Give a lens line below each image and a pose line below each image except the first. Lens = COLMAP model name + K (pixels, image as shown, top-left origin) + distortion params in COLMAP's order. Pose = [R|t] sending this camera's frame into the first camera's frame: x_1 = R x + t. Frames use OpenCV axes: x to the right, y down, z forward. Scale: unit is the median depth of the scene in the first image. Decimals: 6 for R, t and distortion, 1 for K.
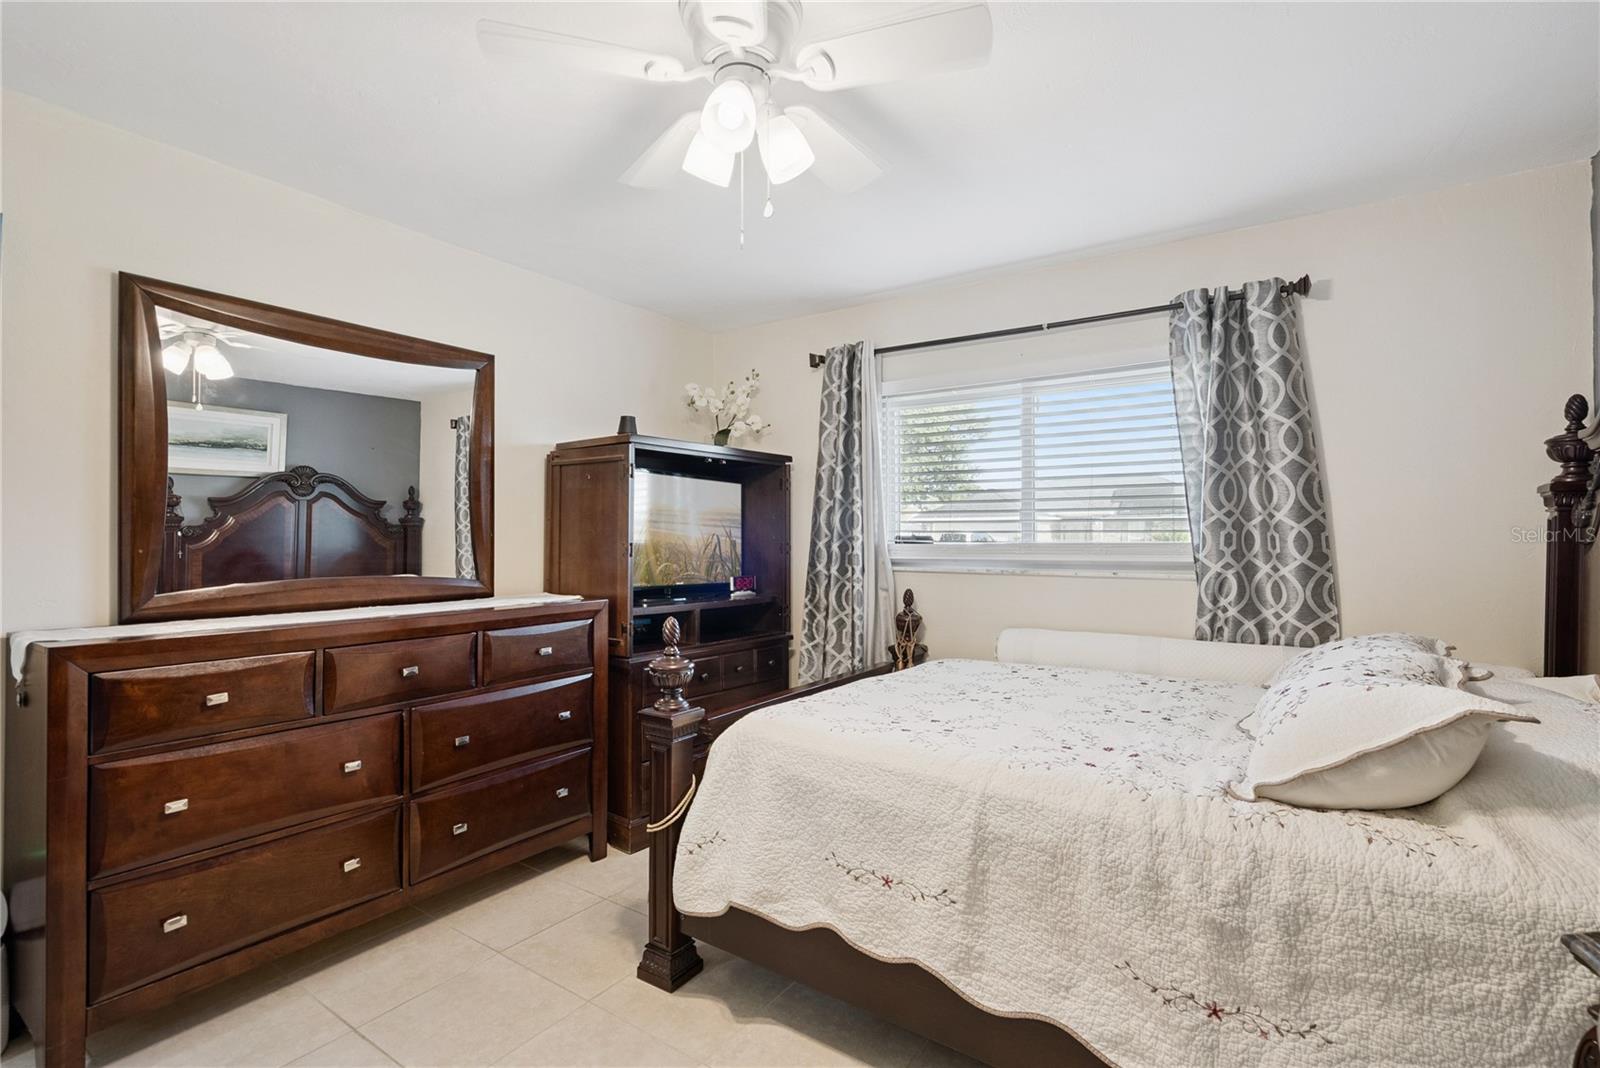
lens RADIAL K [[743.9, 0, 802.8], [0, 743.9, 530.4], [0, 0, 1]] dist [-0.001356, 0.000226]
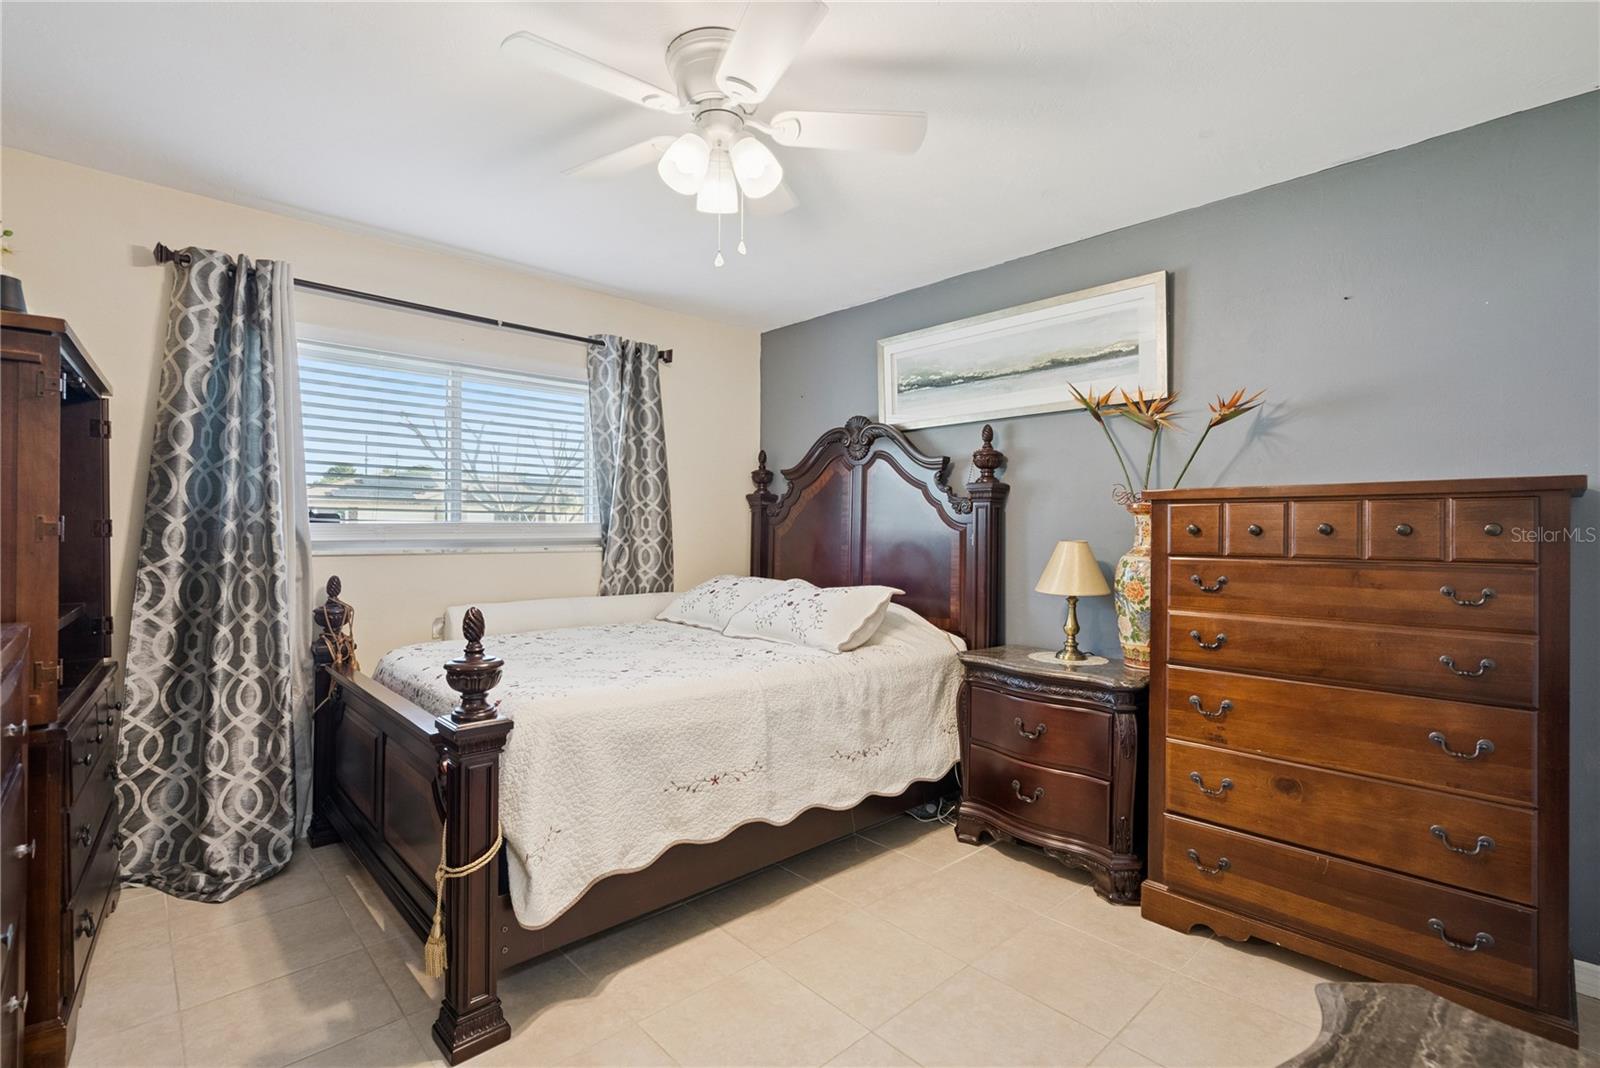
lens RADIAL K [[743.9, 0, 802.8], [0, 743.9, 530.4], [0, 0, 1]] dist [-0.001356, 0.000226]
pose [[0.205368, 0.000084, 0.978685, -0.739390], [-0.015318, 0.999878, 0.003129, 0.020548], [-0.978565, -0.015634, 0.205344, 0.389839]]
